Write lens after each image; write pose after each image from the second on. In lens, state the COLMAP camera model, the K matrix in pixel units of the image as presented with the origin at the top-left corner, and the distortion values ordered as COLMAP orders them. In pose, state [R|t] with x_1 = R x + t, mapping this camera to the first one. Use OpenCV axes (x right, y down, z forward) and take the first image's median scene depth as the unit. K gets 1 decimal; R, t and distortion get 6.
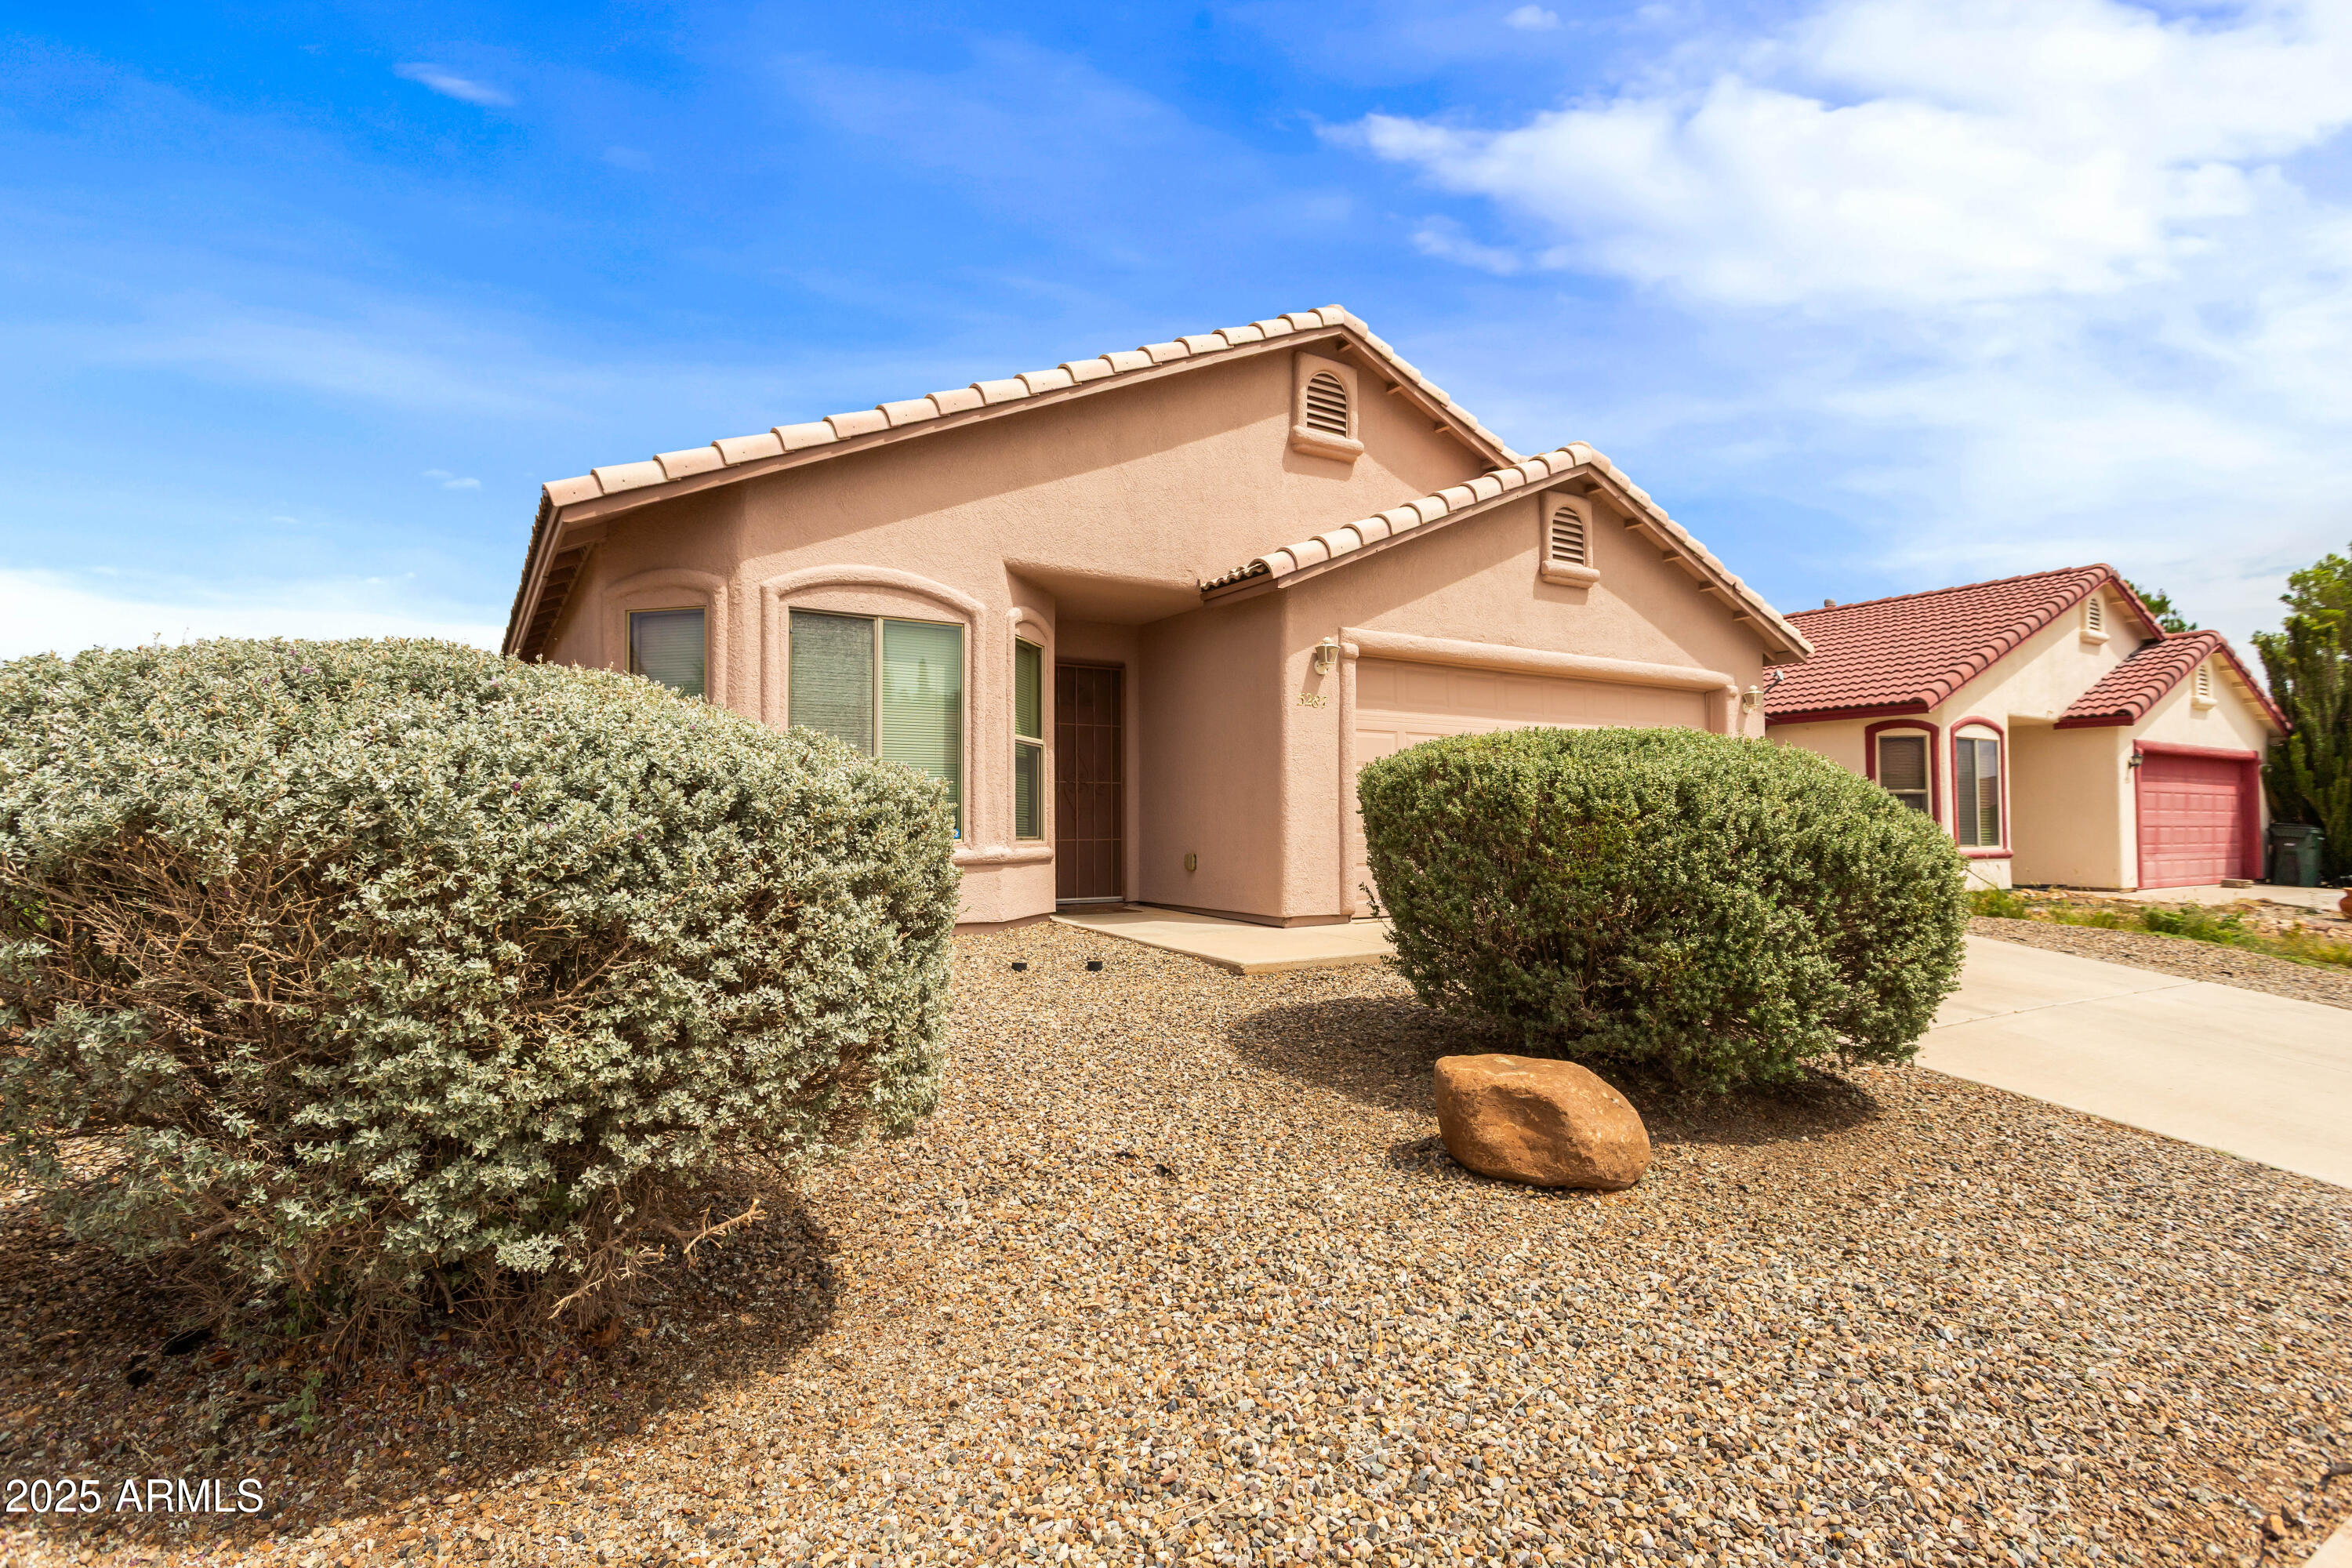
lens RADIAL K [[1134.3, 0, 1176.0], [0, 1134.3, 784.0], [0, 0, 1]] dist [0.013671, 0.000082]
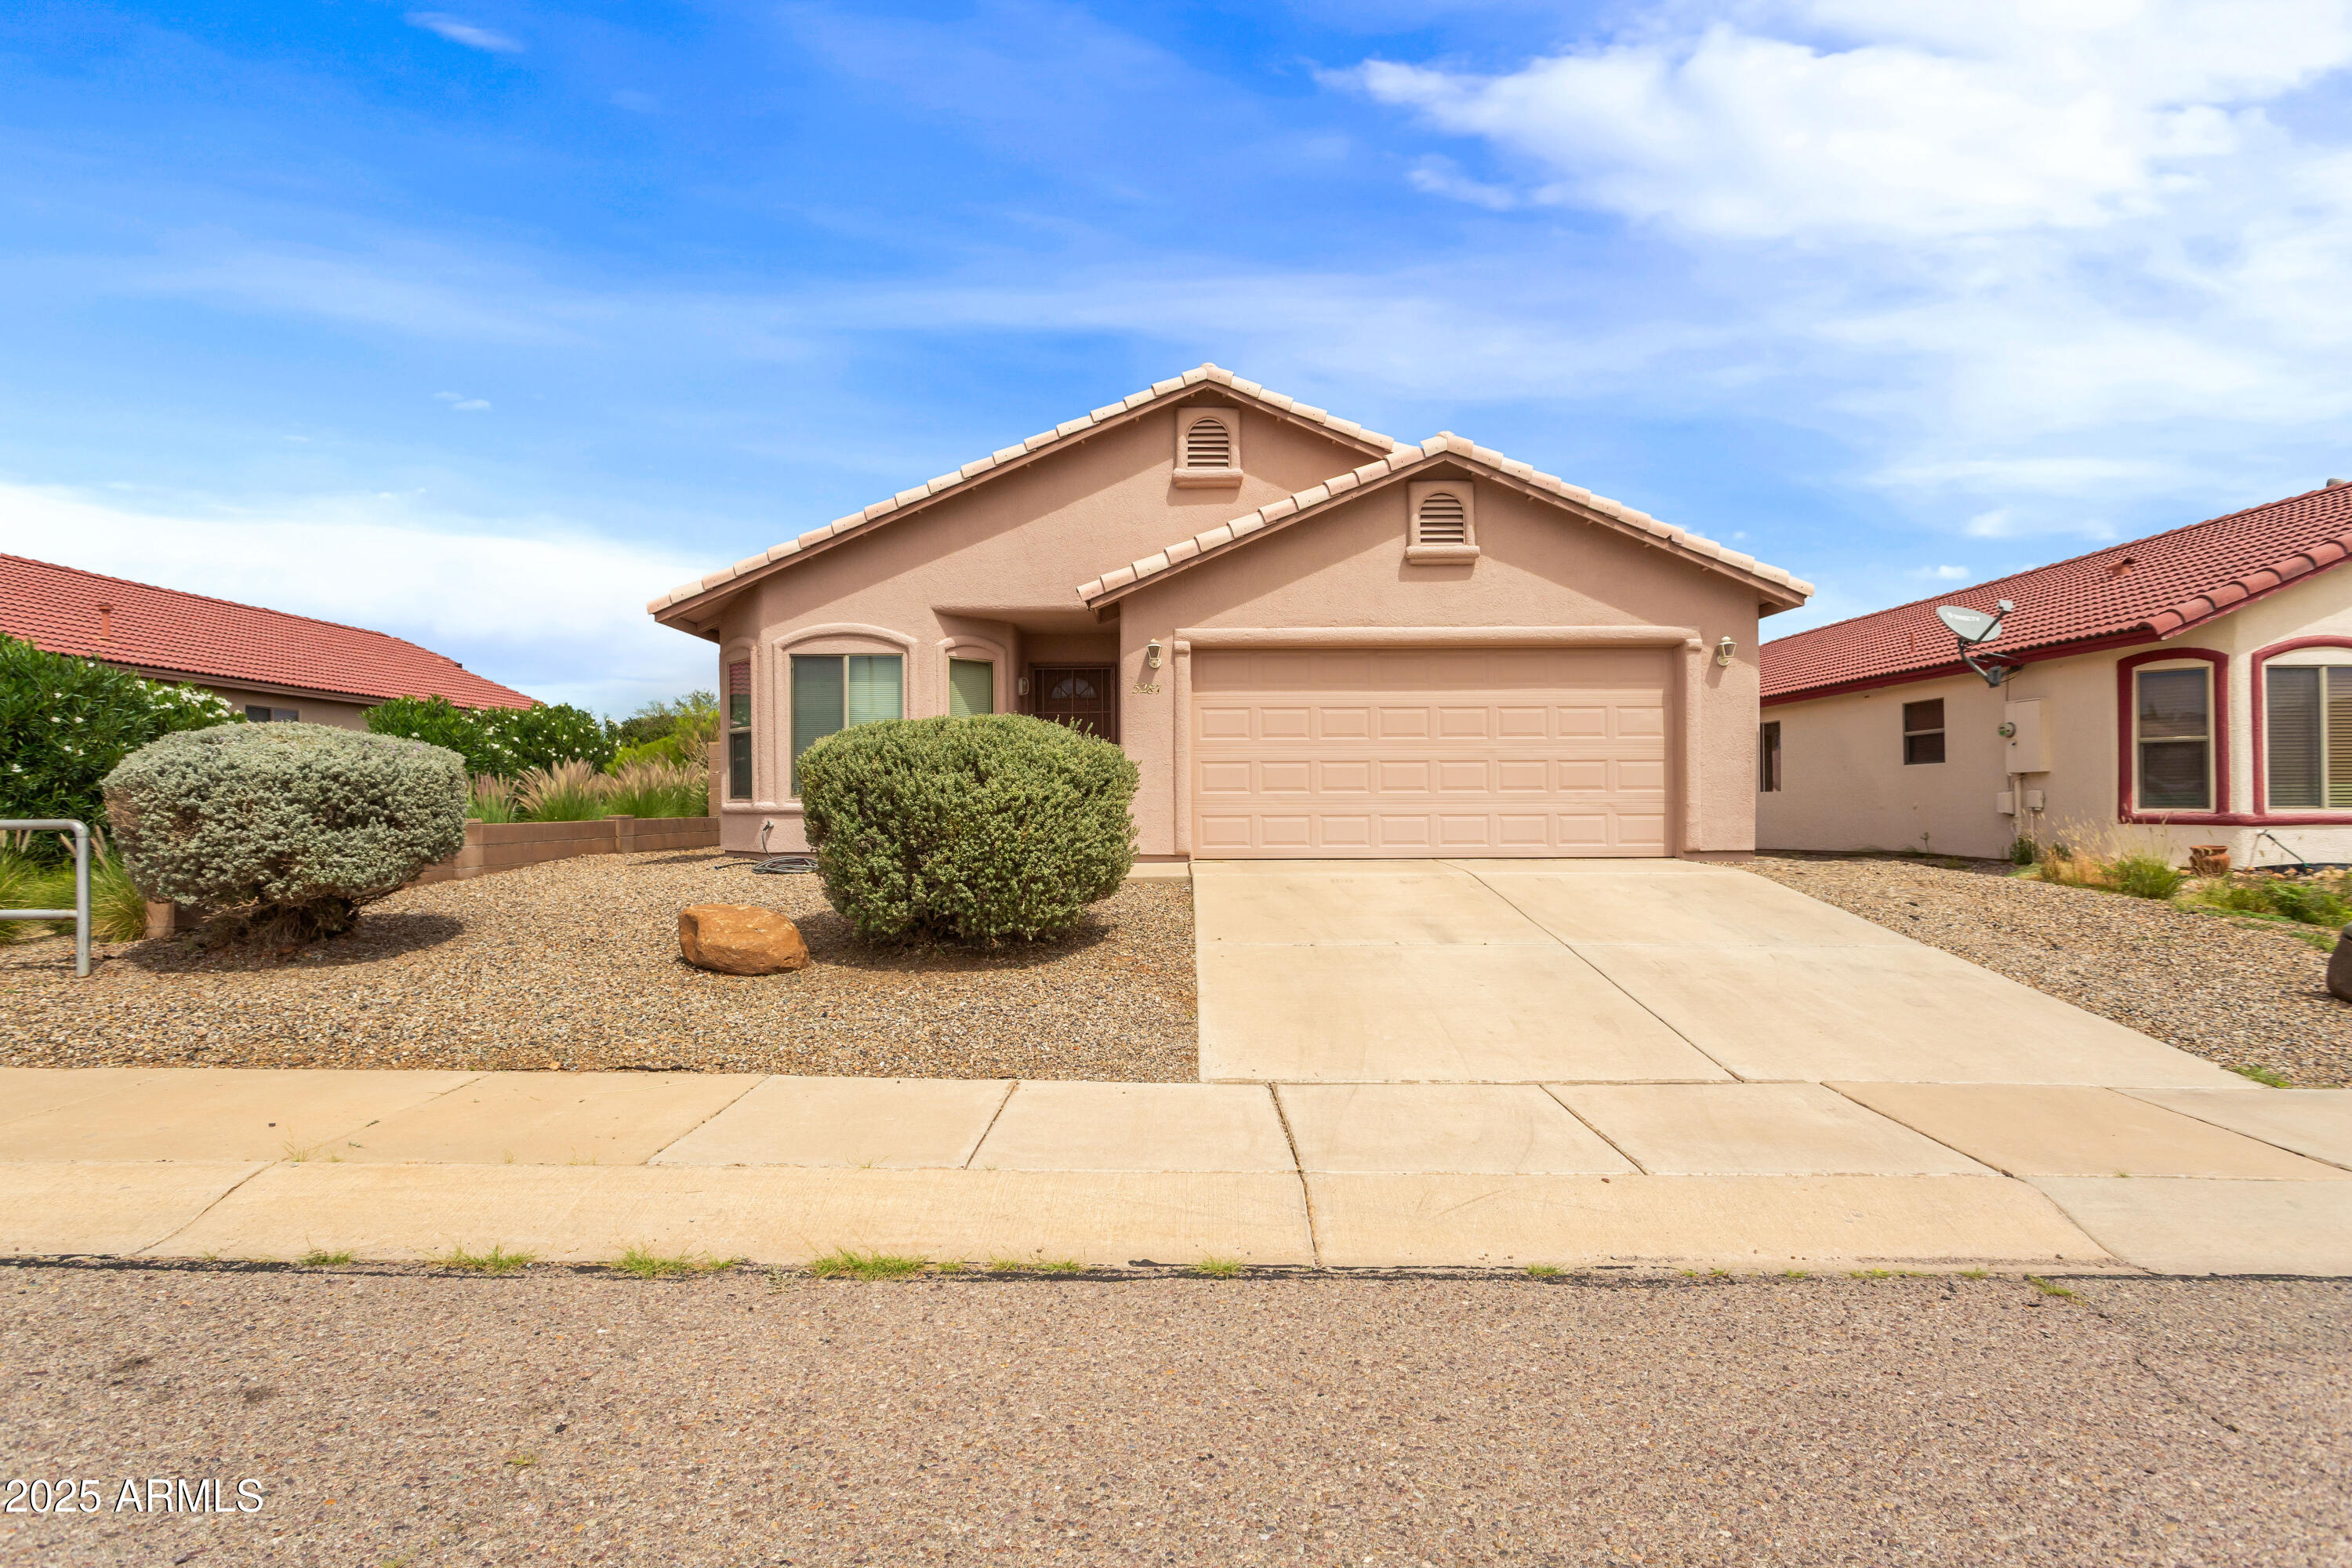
lens RADIAL K [[1134.3, 0, 1176.0], [0, 1134.3, 784.0], [0, 0, 1]] dist [0.013671, 0.000082]
pose [[0.842142, -0.009101, -0.539179, 0.829123], [0.023162, 0.999545, 0.019305, 0.010404], [0.538759, -0.028746, 0.841970, -0.072128]]
